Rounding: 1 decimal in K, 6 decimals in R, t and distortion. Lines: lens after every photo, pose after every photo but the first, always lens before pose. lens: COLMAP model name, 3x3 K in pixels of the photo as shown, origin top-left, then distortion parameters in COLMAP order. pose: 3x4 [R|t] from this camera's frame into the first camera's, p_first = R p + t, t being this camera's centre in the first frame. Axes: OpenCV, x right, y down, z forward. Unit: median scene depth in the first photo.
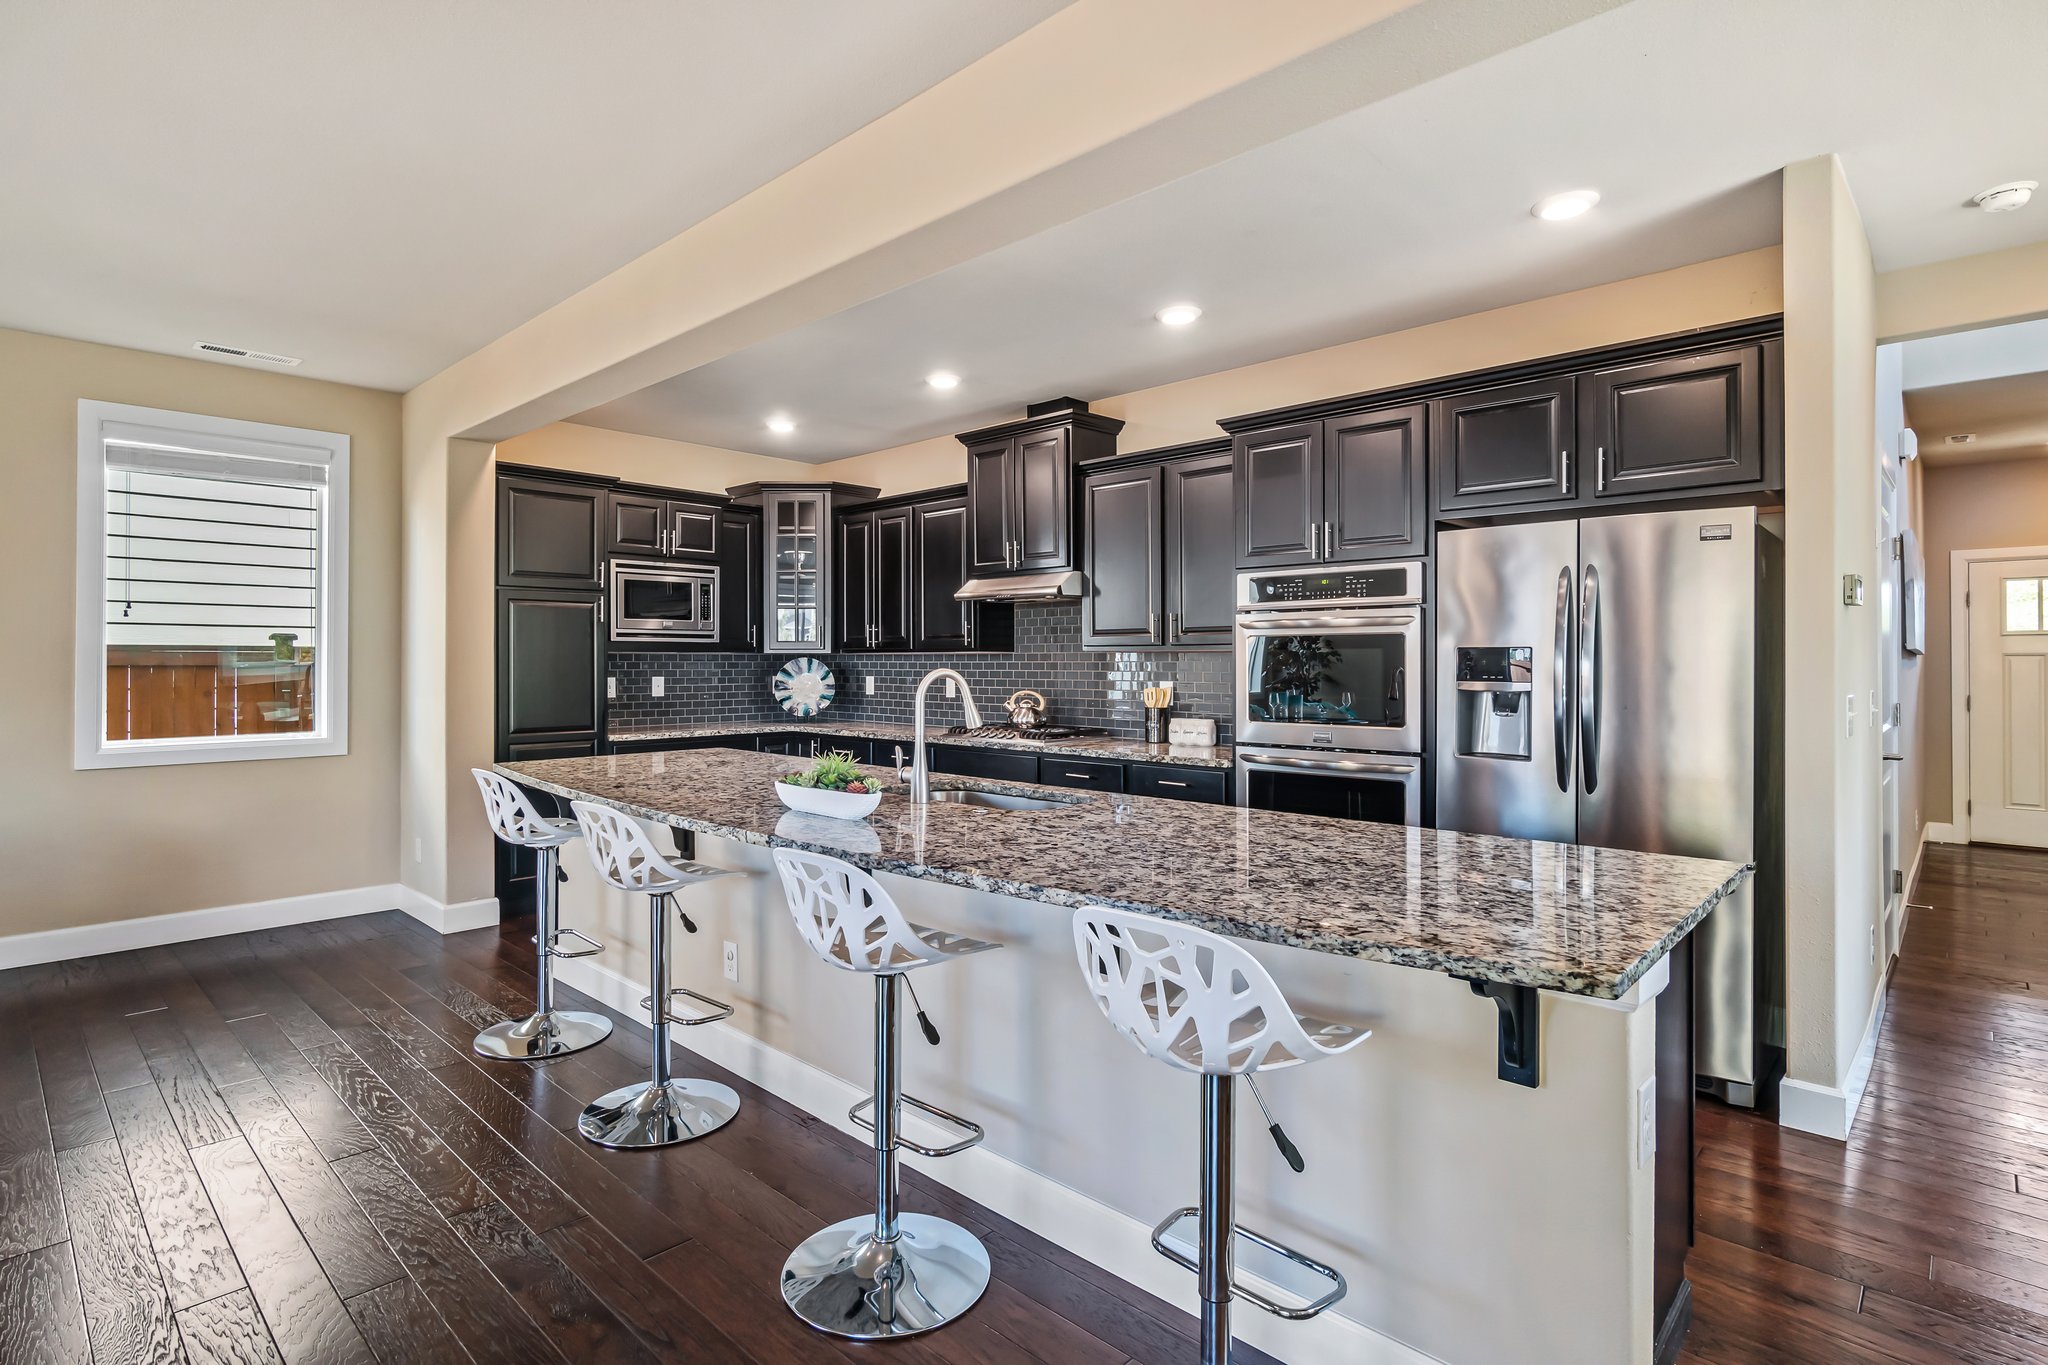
lens RADIAL K [[1003.4, 0, 1023.5], [0, 1003.4, 653.2], [0, 0, 1]] dist [-0.040112, 0.000092]
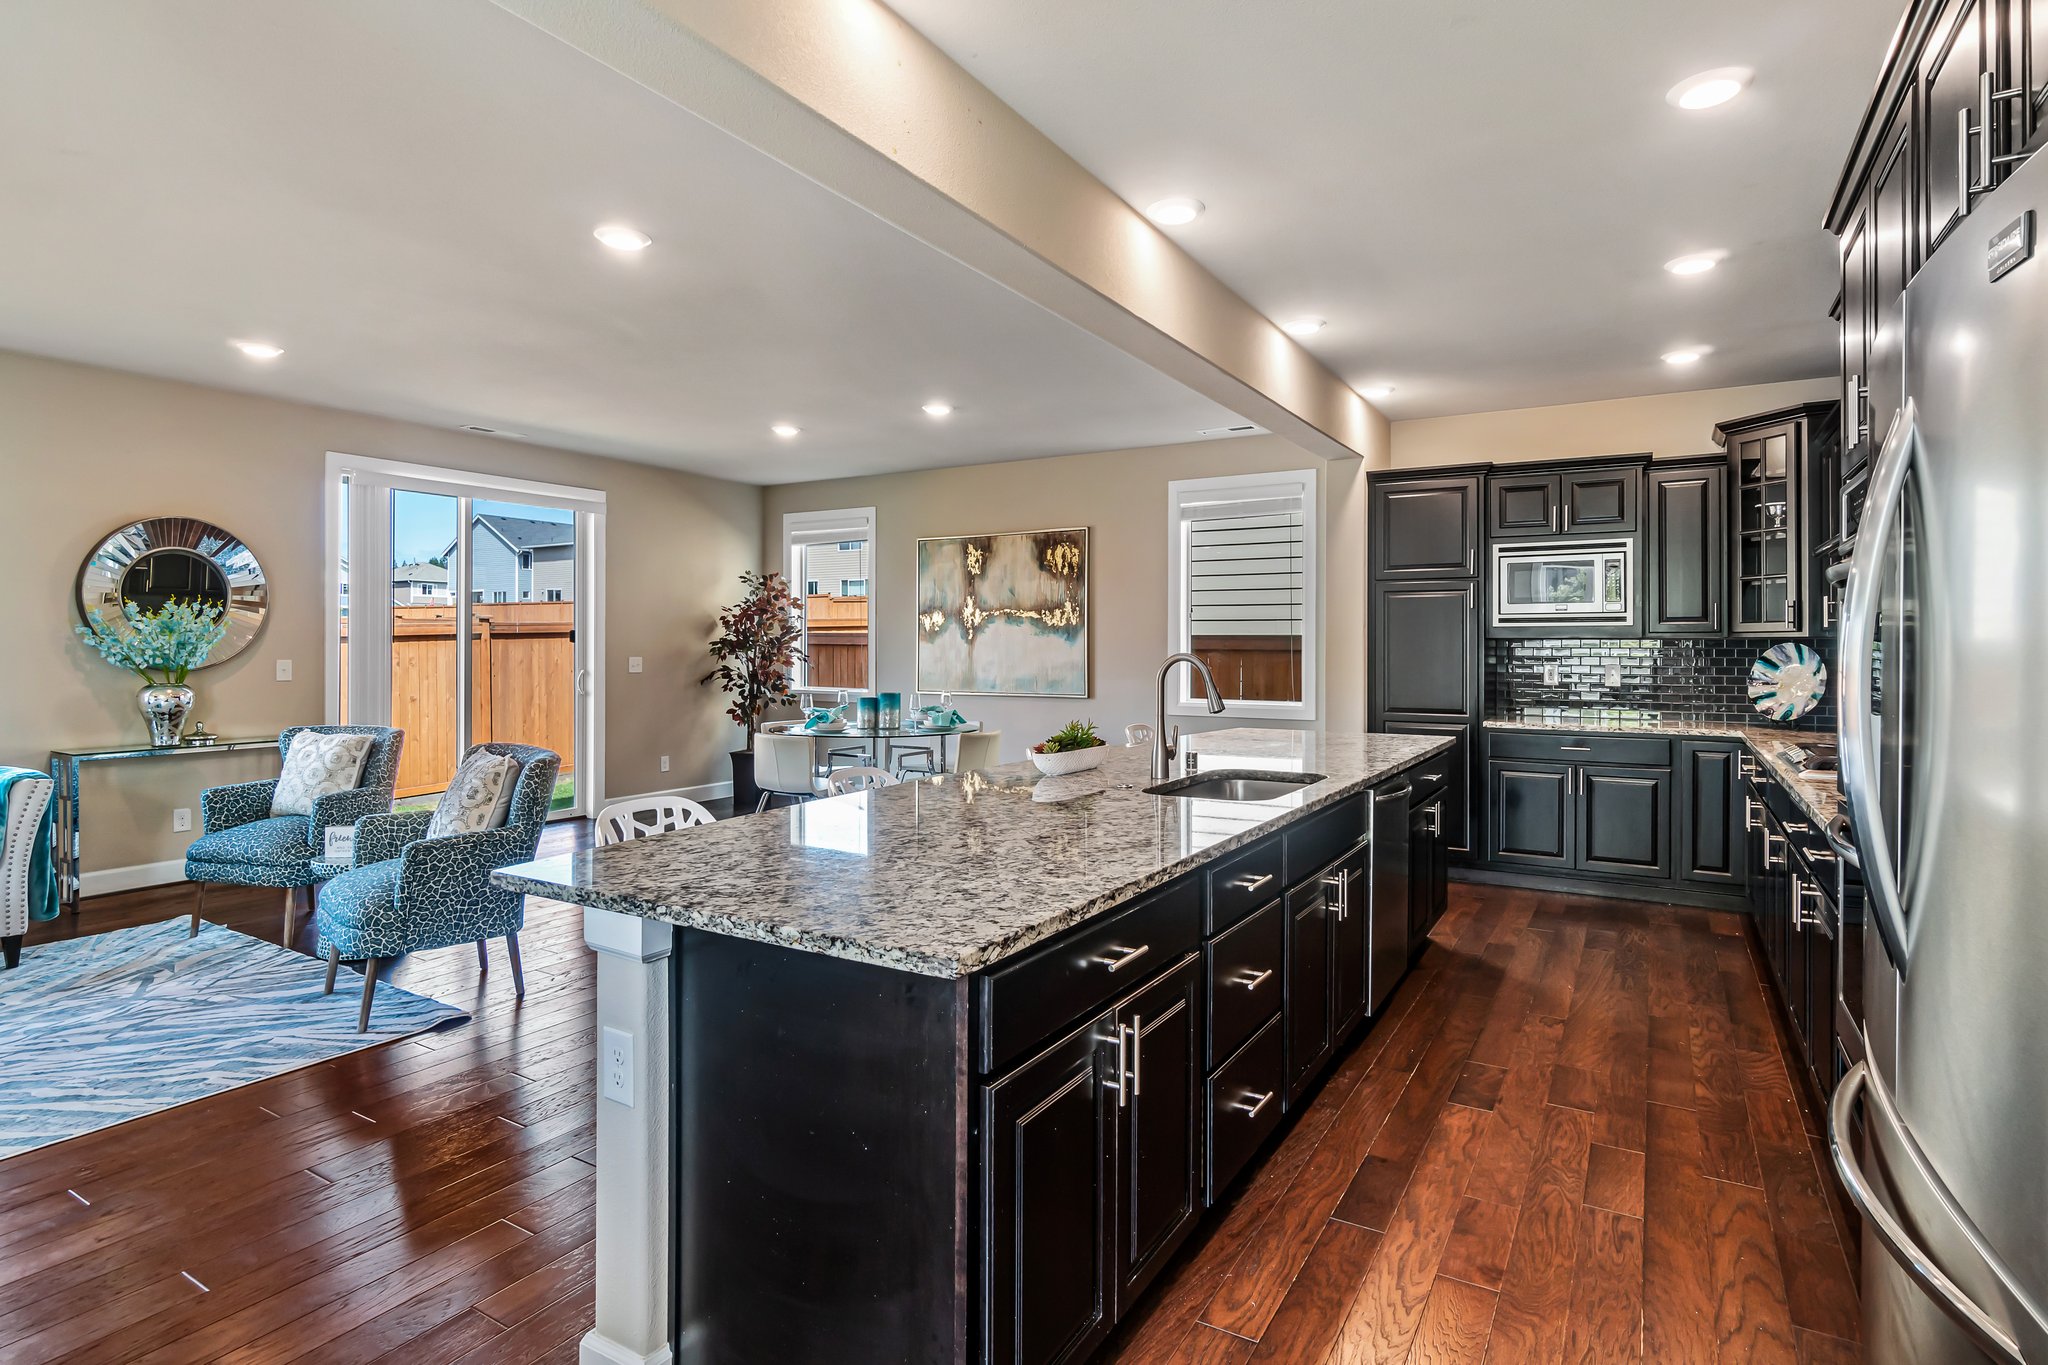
lens RADIAL K [[1043.8, 0, 1034.2], [0, 1043.8, 645.7], [0, 0, 1]] dist [-0.009077, 0.002475]
pose [[0.201793, -0.000380, -0.979428, 0.528481], [0.006577, 0.999978, 0.000967, 0.002614], [0.979406, -0.006636, 0.201791, 0.347386]]
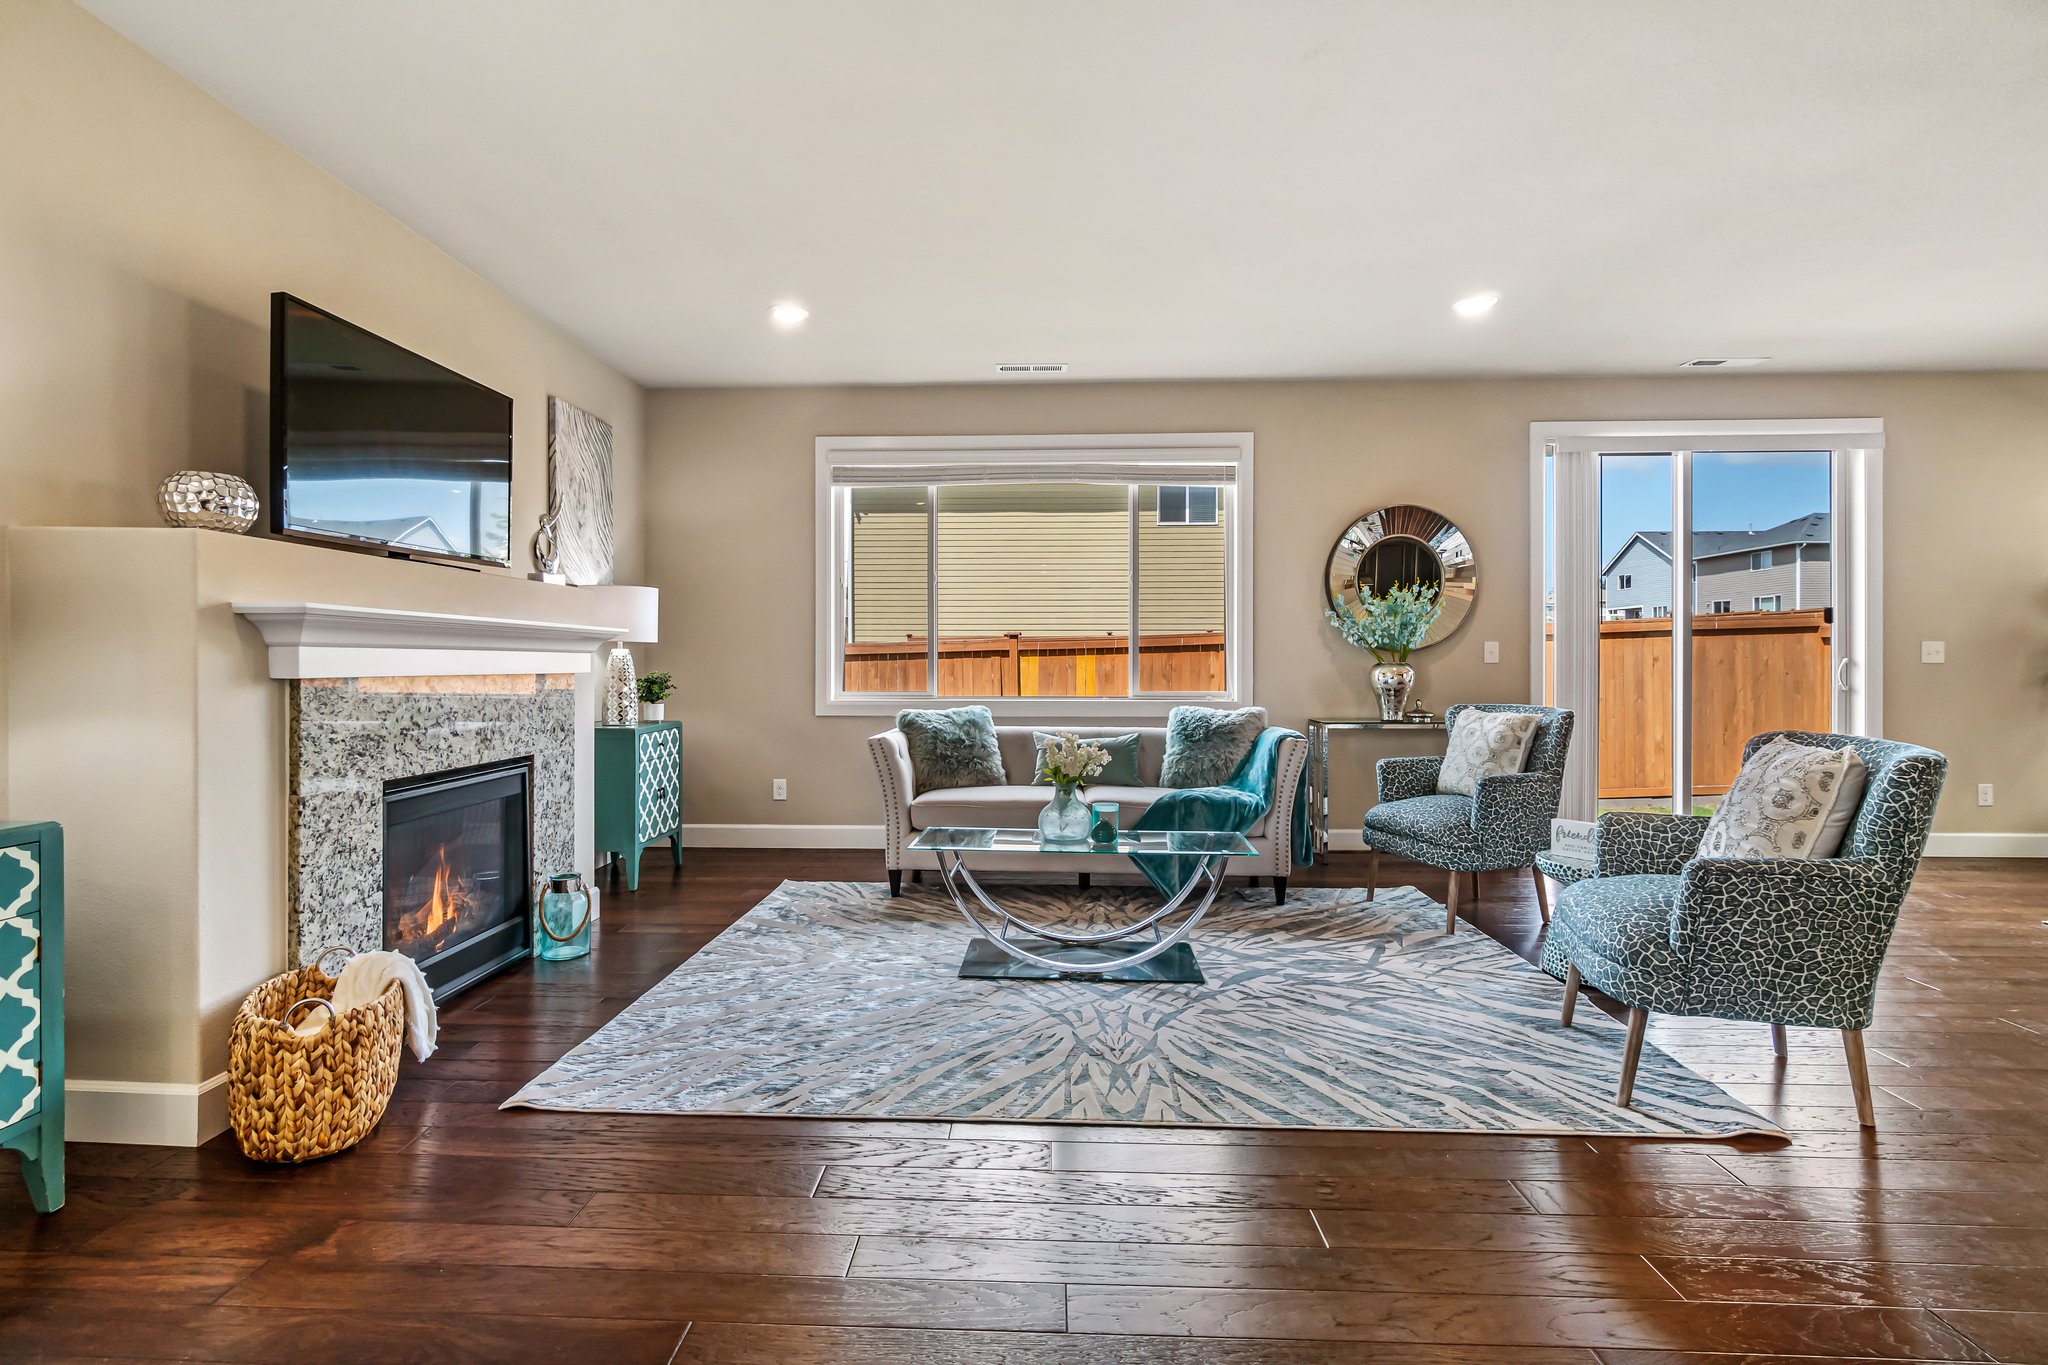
lens RADIAL K [[945.9, 0, 1005.9], [0, 945.9, 665.4], [0, 0, 1]] dist [-0.008657, 0.000969]
pose [[-0.766324, 0.001461, -0.642453, 0.300529], [0.006273, 0.999967, -0.005208, 0.040799], [0.642424, -0.008021, -0.766308, 0.215151]]
